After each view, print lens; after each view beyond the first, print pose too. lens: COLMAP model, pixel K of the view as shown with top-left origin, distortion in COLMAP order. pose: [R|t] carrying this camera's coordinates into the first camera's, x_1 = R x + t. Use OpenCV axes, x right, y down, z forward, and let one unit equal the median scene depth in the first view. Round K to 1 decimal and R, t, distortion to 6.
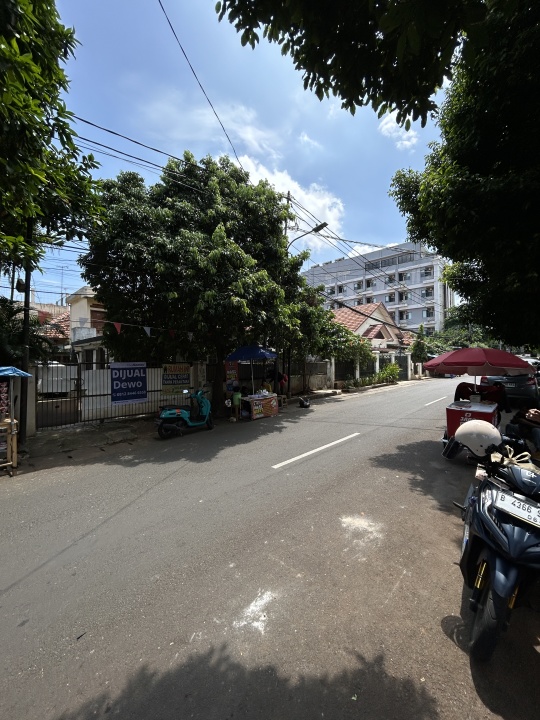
lens RADIAL K [[288.9, 0, 271.5], [0, 288.9, 361.1], [0, 0, 1]] dist [-0.001373, 0.000064]
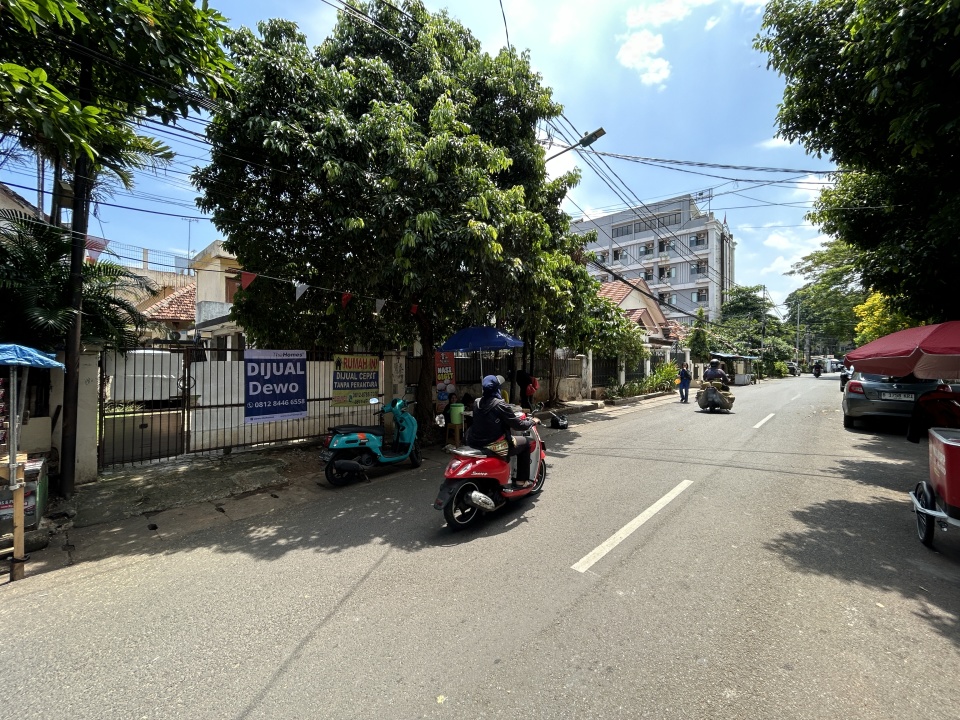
lens RADIAL K [[385.2, 0, 477.9], [0, 385.2, 362.6], [0, 0, 1]] dist [-0.001373, 0.000064]
pose [[0.999914, 0.012739, 0.003046, -0.094280], [-0.012752, 0.999909, 0.004340, 0.022670], [-0.002991, -0.004378, 0.999986, 0.232547]]
